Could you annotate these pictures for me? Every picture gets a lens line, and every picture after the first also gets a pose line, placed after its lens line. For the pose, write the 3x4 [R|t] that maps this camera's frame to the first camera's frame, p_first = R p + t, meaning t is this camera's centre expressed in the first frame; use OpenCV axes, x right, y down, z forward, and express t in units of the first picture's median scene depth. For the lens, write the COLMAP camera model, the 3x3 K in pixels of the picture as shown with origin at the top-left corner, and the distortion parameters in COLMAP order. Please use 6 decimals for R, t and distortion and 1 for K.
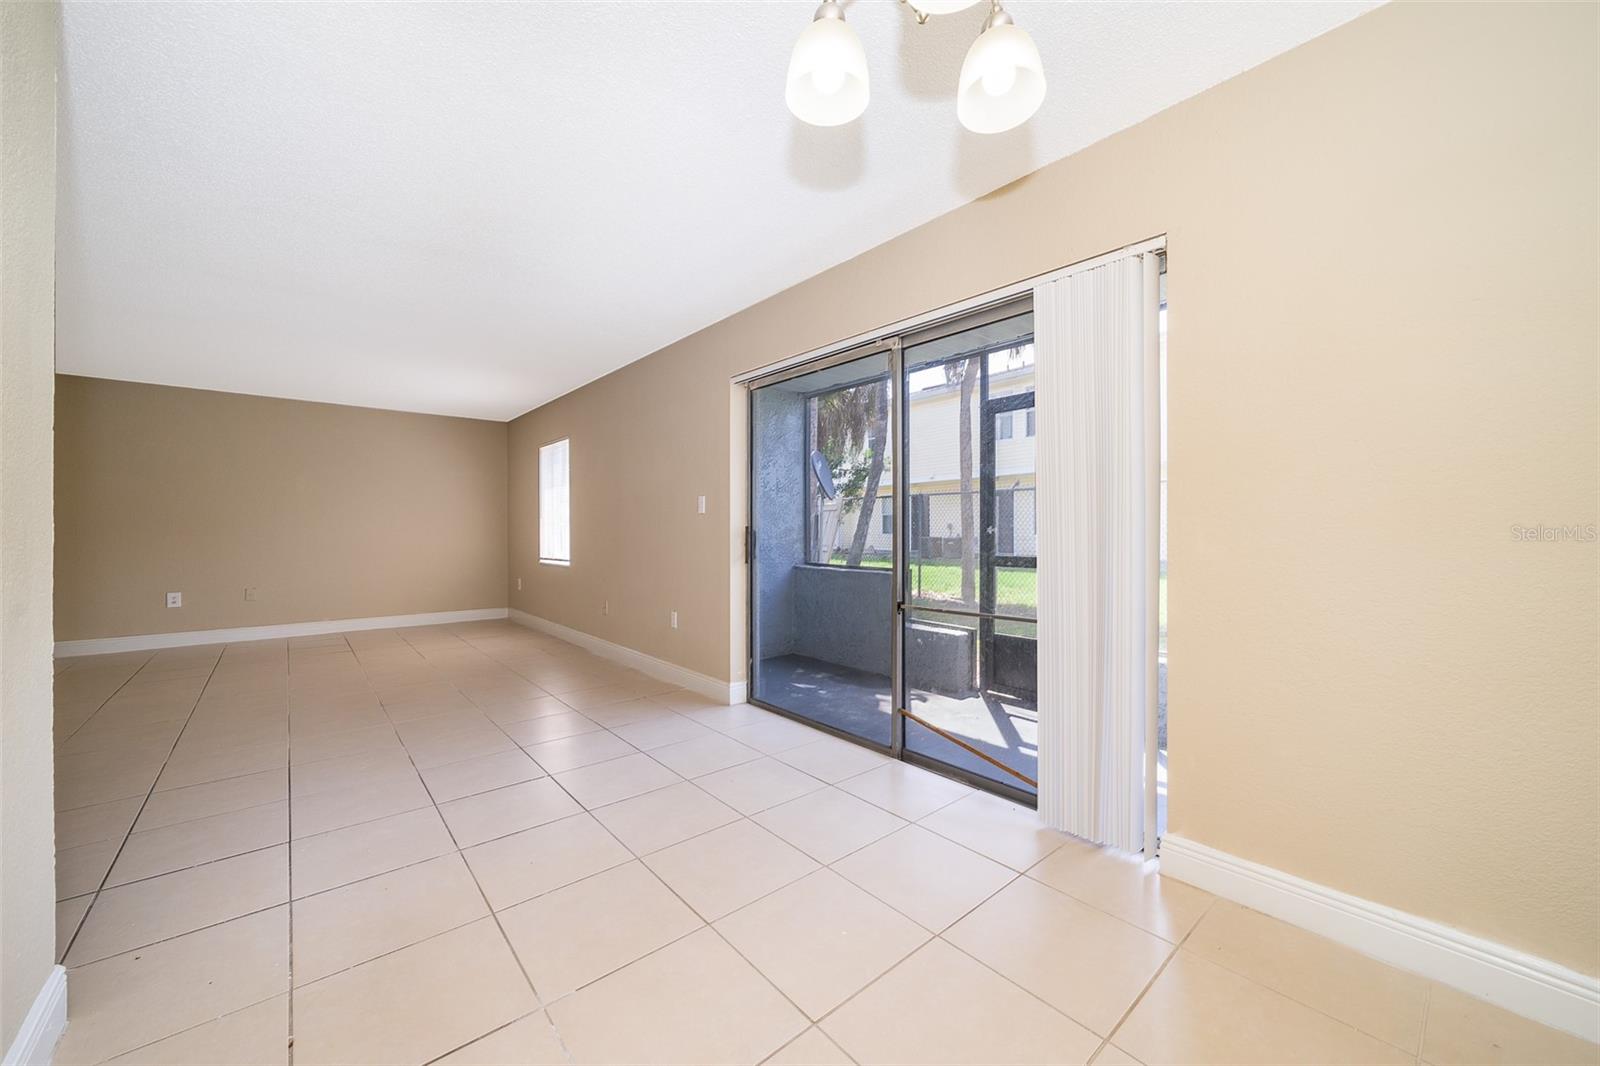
lens RADIAL K [[605.4, 0, 788.9], [0, 605.4, 533.4], [0, 0, 1]] dist [-0.004038, 0.000502]
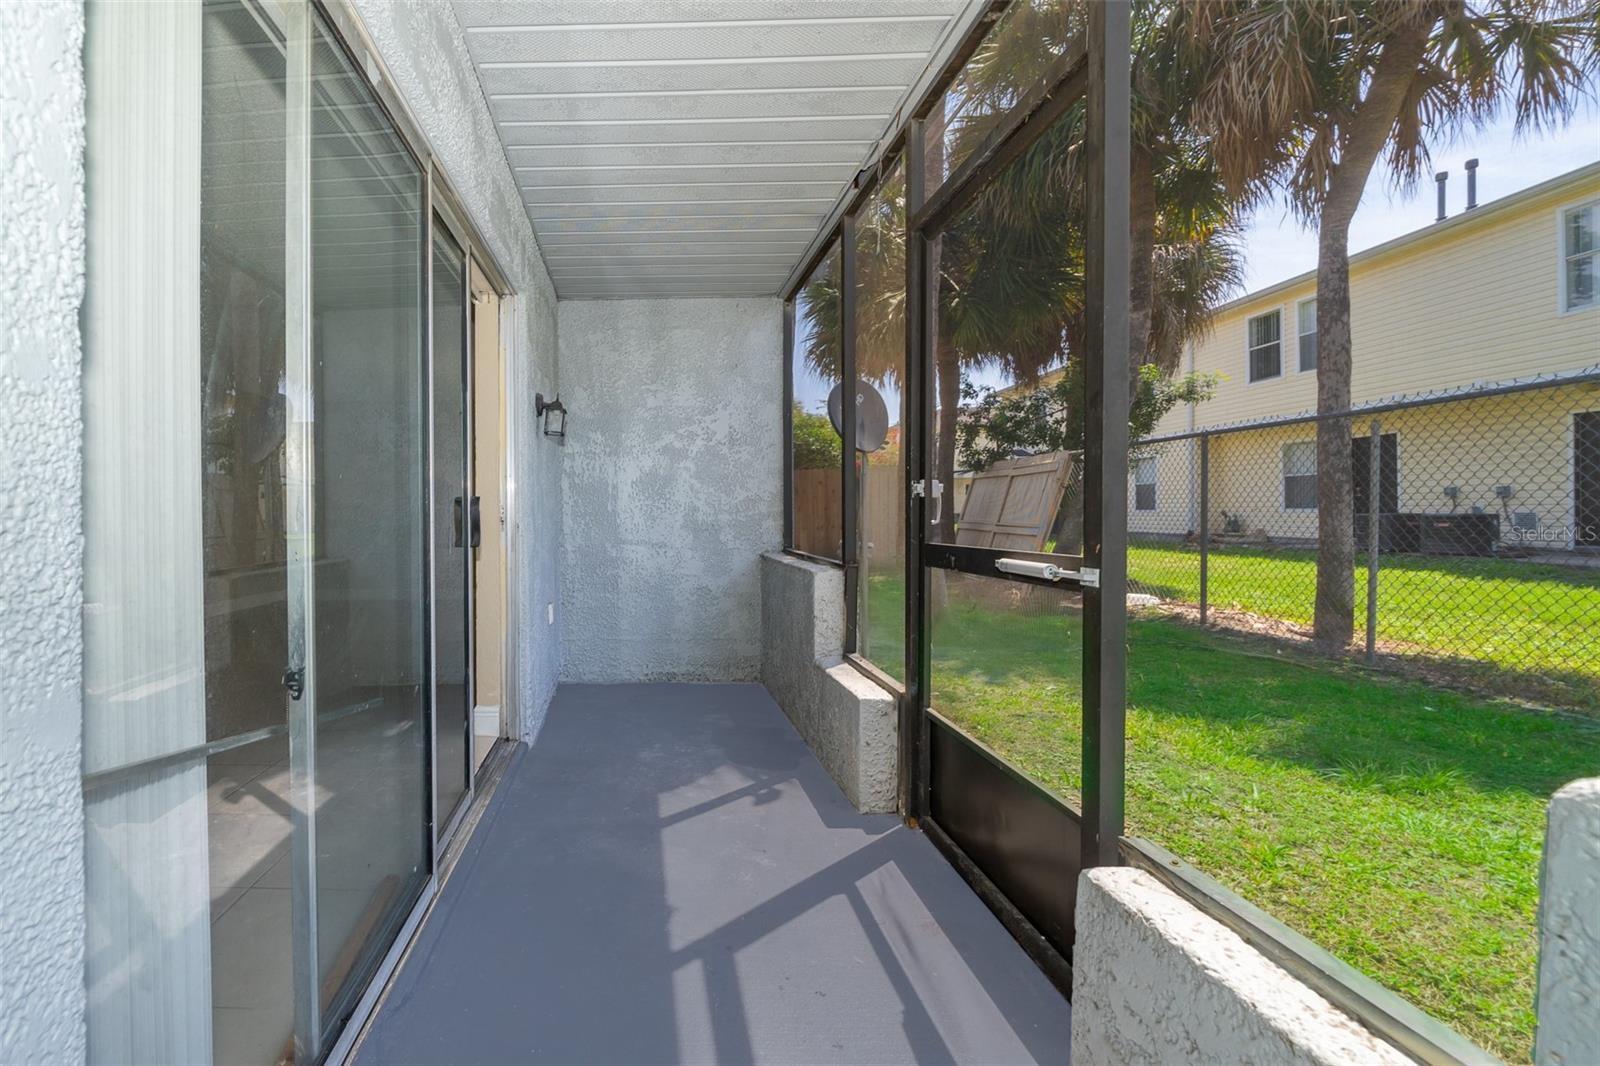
lens RADIAL K [[665.1, 0, 799.3], [0, 665.1, 526.2], [0, 0, 1]] dist [-0.001322, 0.000017]
pose [[0.720879, 0.003861, -0.693050, 0.556343], [0.004108, 0.999943, 0.009844, 0.016363], [0.693048, -0.009944, 0.720822, 0.496135]]
